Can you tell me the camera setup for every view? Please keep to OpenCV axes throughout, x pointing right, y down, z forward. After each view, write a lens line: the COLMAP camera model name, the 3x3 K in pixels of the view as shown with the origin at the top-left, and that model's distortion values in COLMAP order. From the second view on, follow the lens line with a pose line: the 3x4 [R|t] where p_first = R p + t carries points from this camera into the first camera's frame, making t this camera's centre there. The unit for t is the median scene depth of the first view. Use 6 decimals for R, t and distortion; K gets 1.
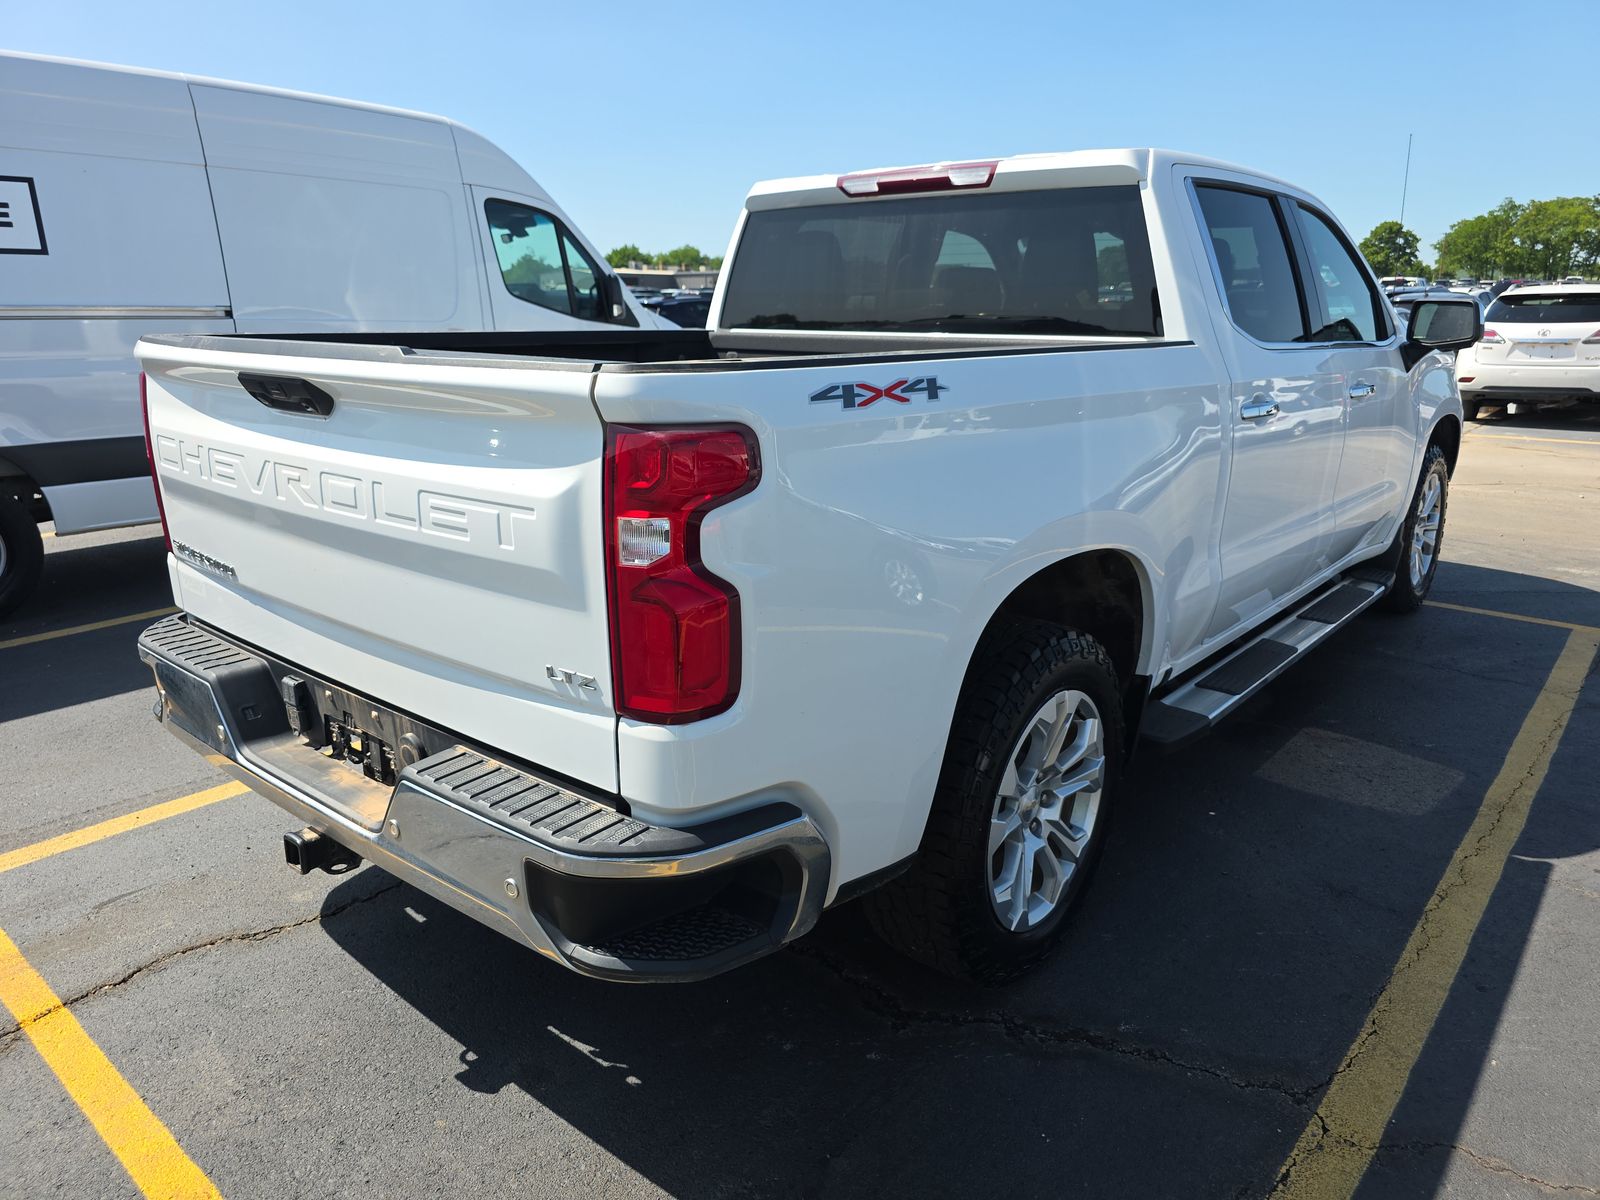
lens RADIAL K [[1073.1, 0, 820.1], [0, 1073.1, 591.8], [0, 0, 1]] dist [0.065179, -0.083946]
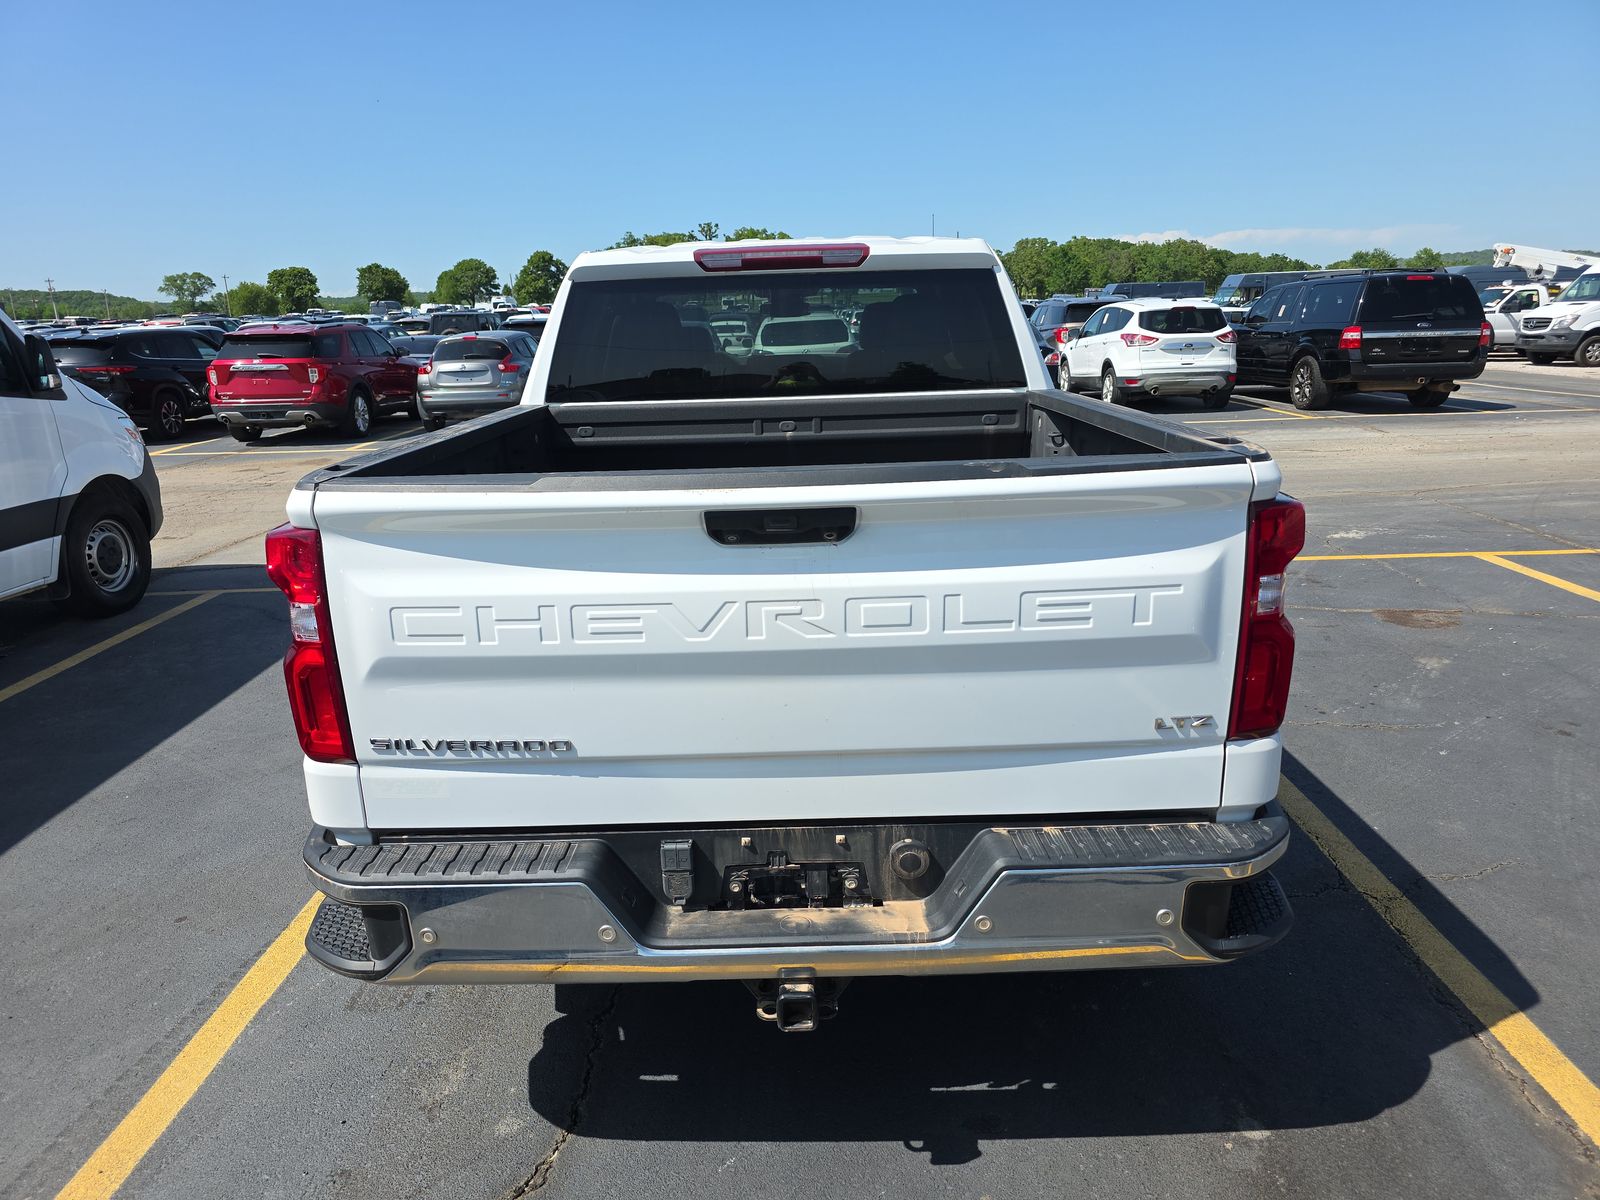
lens RADIAL K [[1065.5, 0, 800.0], [0, 1065.5, 600.0], [0, 0, 1]] dist [0.000665, 0.000156]
pose [[0.774831, -0.189458, 0.603111, -0.909647], [0.196213, 0.978992, 0.055457, -0.145555], [-0.600947, 0.075368, 0.795727, 0.235781]]
